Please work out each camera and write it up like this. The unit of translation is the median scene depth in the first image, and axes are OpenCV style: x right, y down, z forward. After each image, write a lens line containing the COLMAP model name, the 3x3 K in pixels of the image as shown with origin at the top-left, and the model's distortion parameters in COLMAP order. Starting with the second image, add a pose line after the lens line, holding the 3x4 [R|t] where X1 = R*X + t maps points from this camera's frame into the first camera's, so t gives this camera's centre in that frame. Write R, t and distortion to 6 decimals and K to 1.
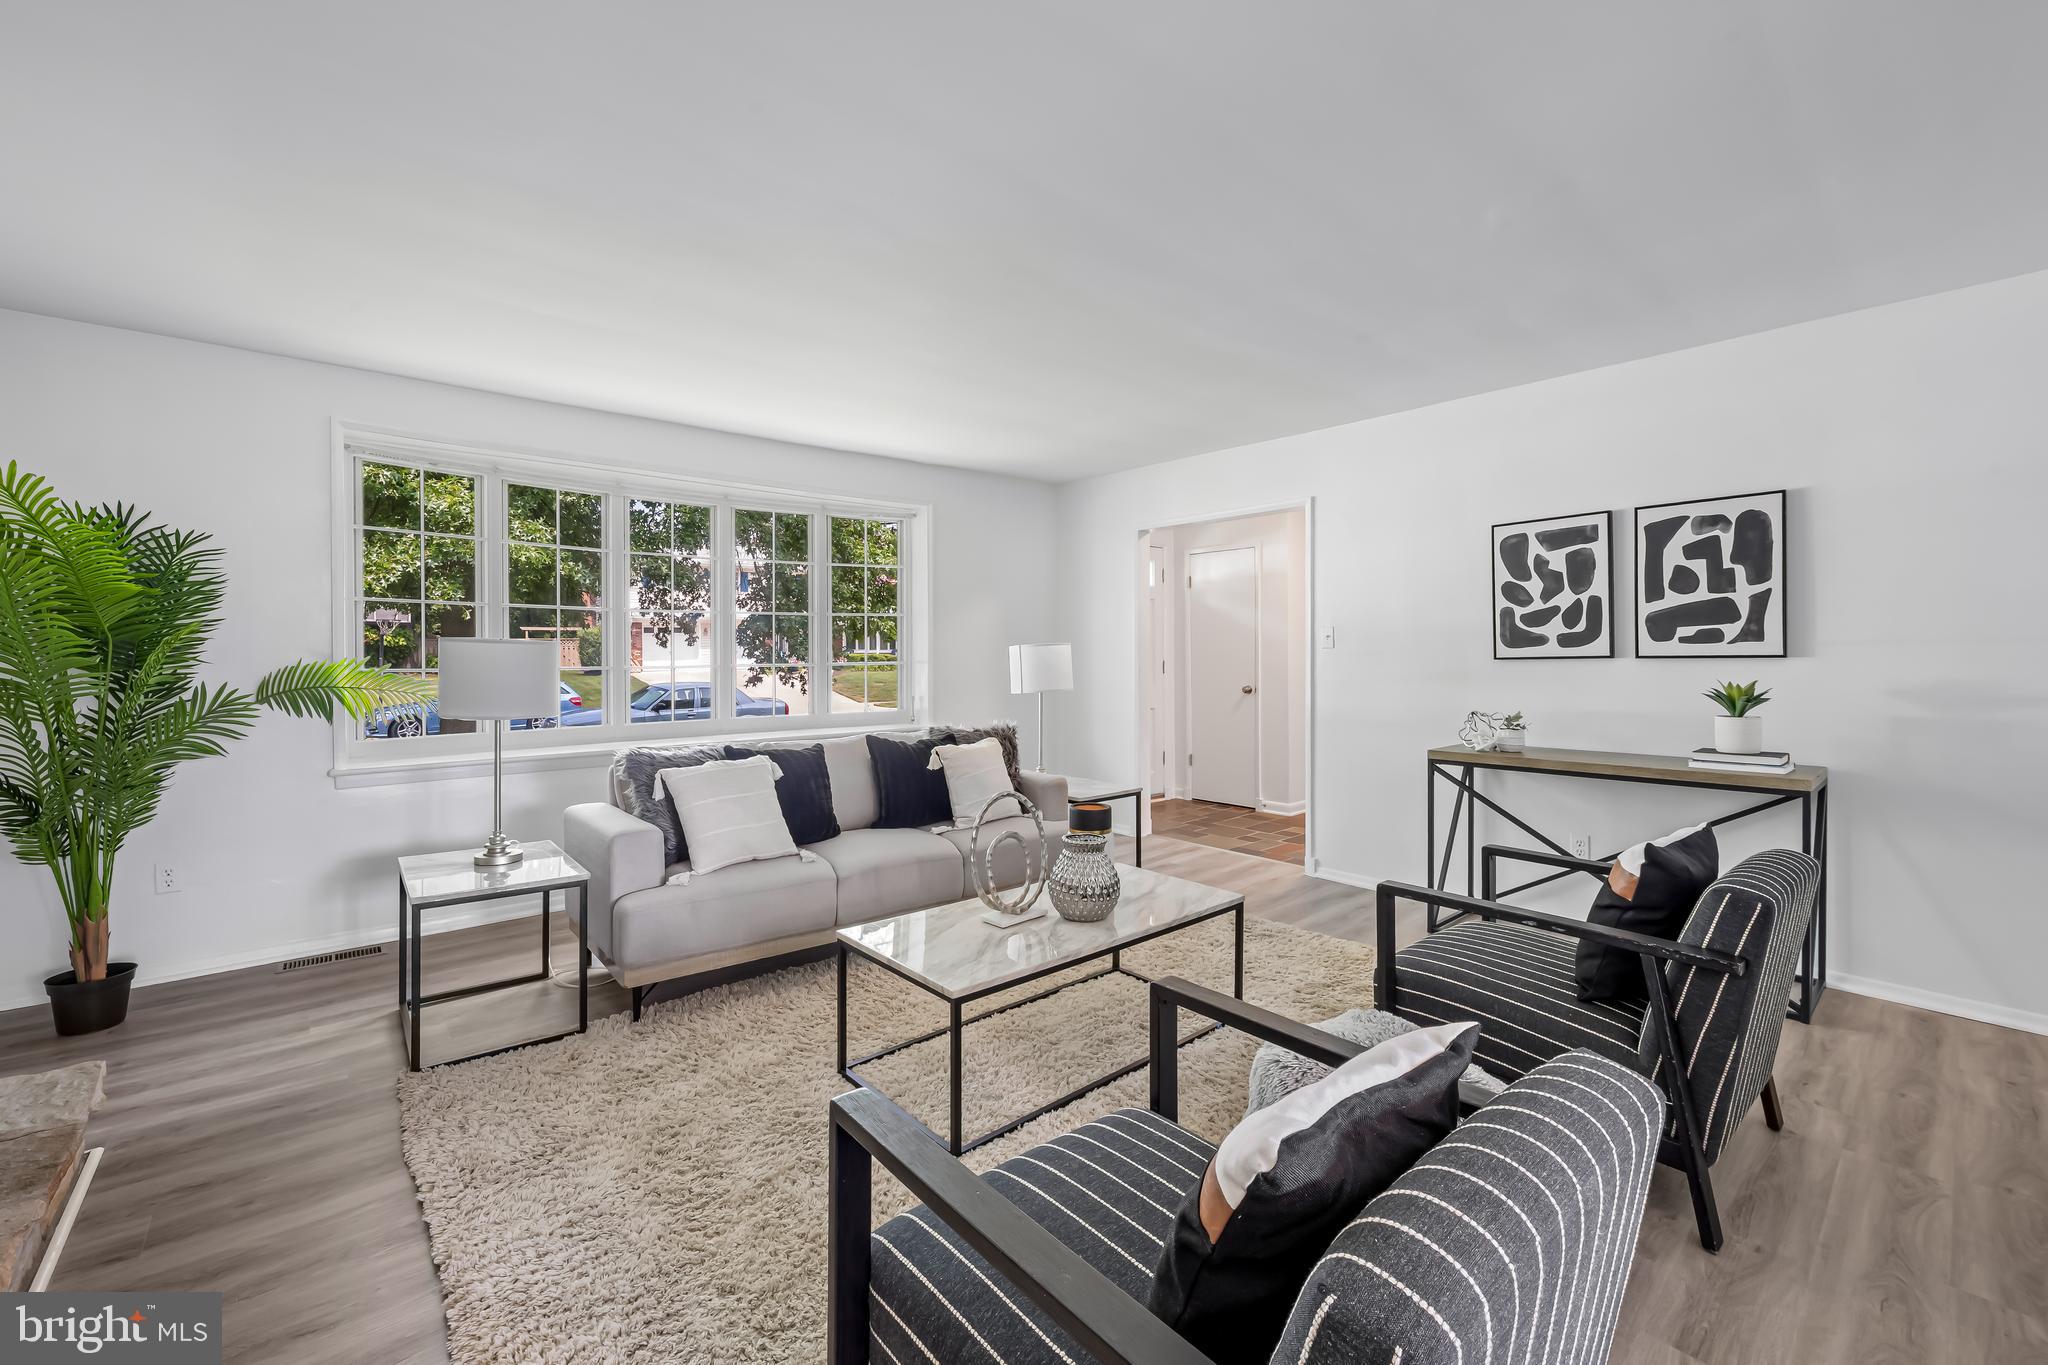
lens RADIAL K [[822.9, 0, 1025.5], [0, 822.9, 653.2], [0, 0, 1]] dist [0.001232, 0.000119]
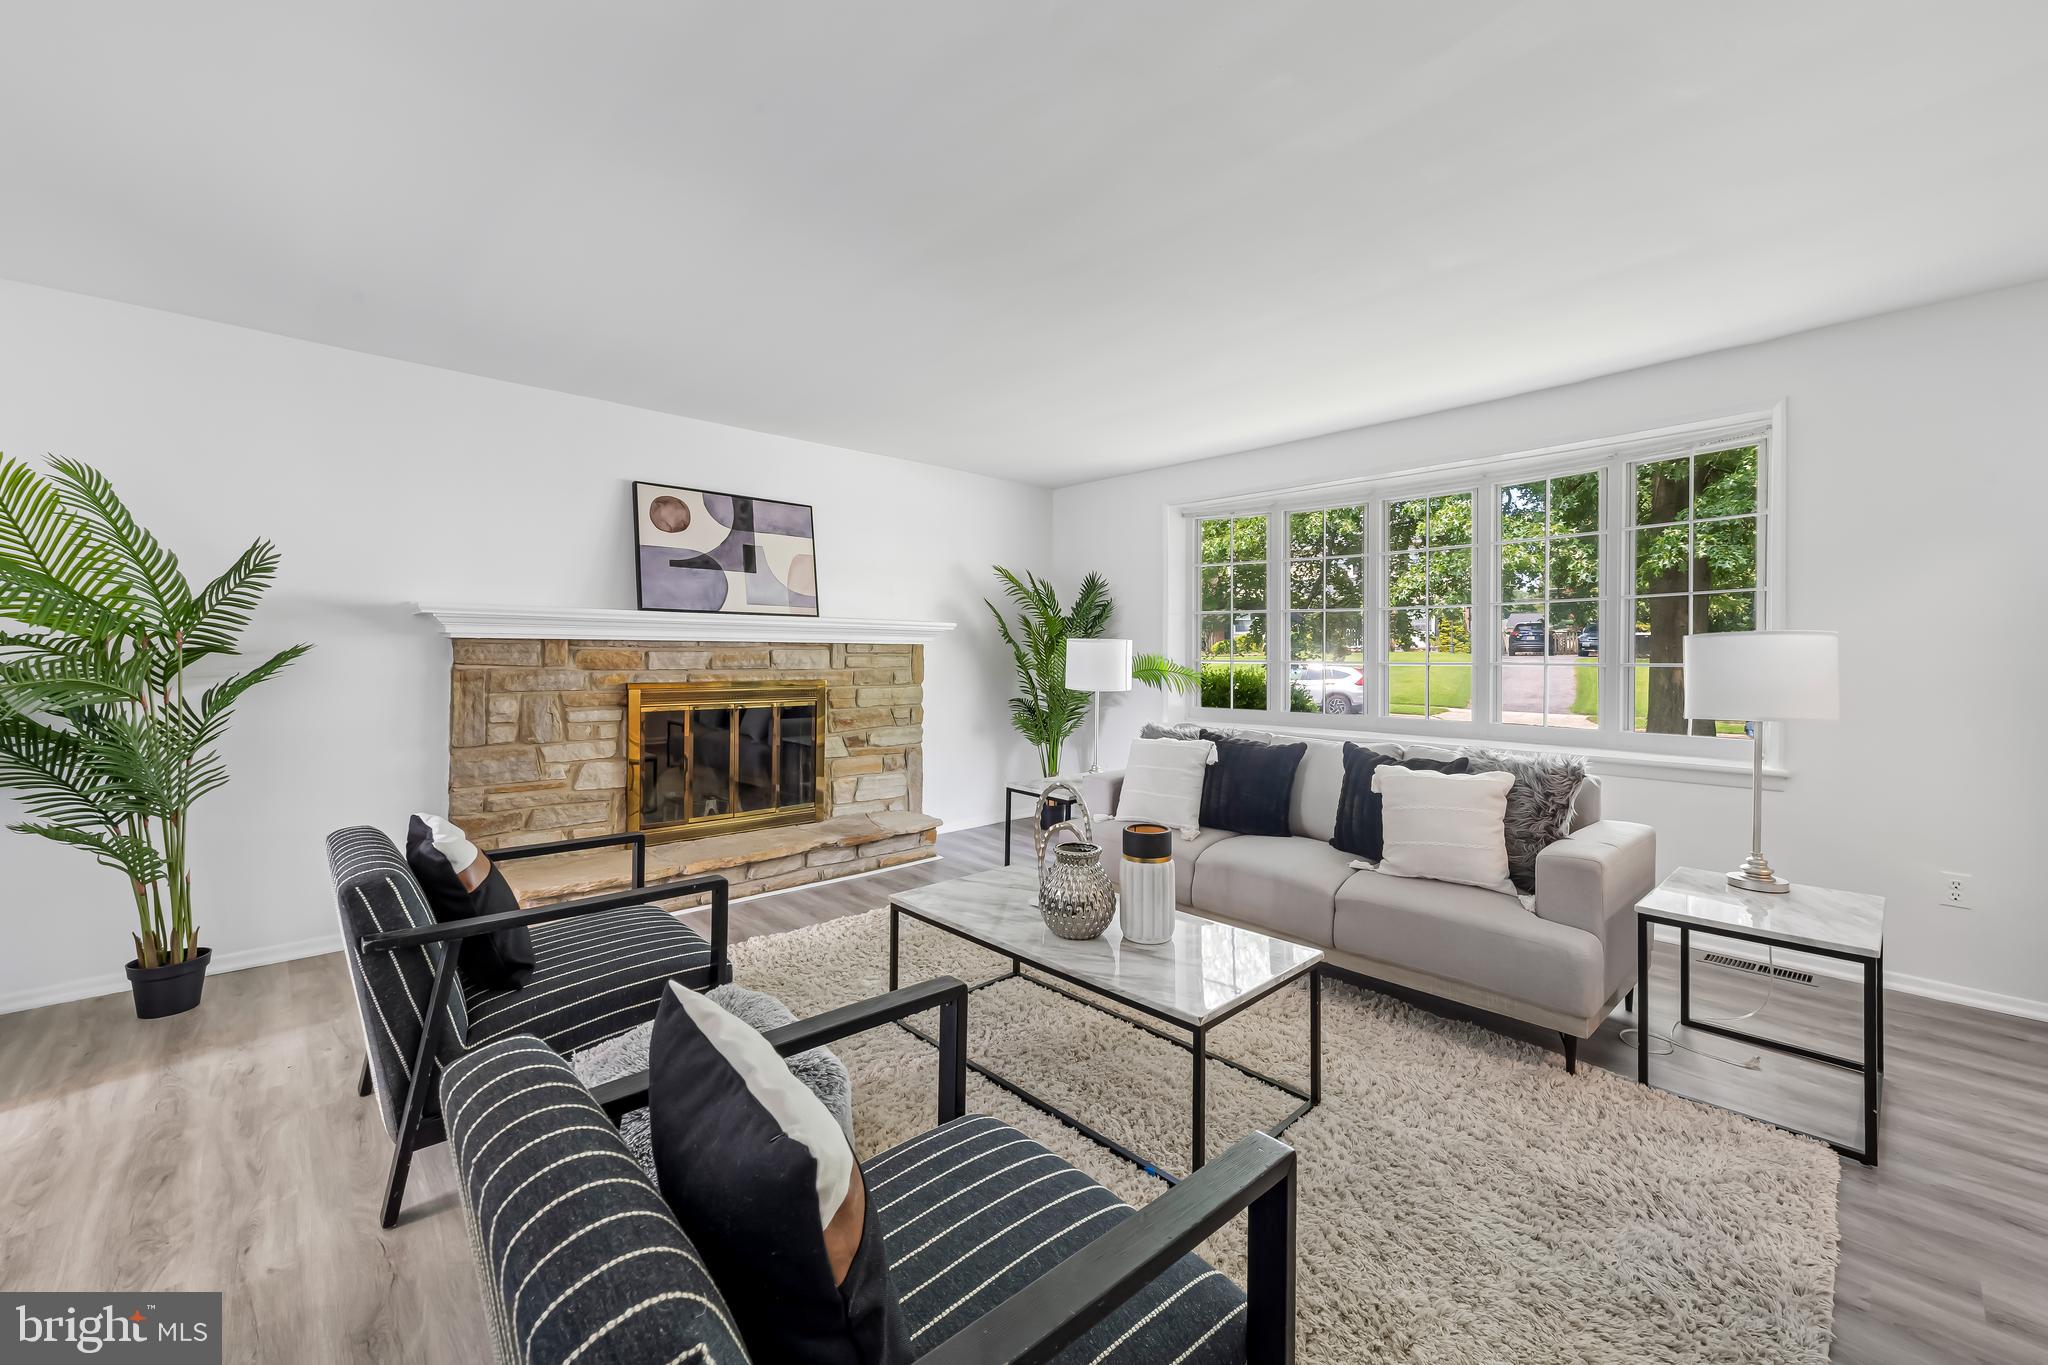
lens RADIAL K [[822.9, 0, 1025.5], [0, 822.9, 653.2], [0, 0, 1]] dist [0.001232, 0.000119]
pose [[0.010311, -0.005680, -0.999931, 0.538524], [-0.013173, 0.999896, -0.005816, 0.013724], [0.999860, 0.013232, 0.010235, 0.514365]]
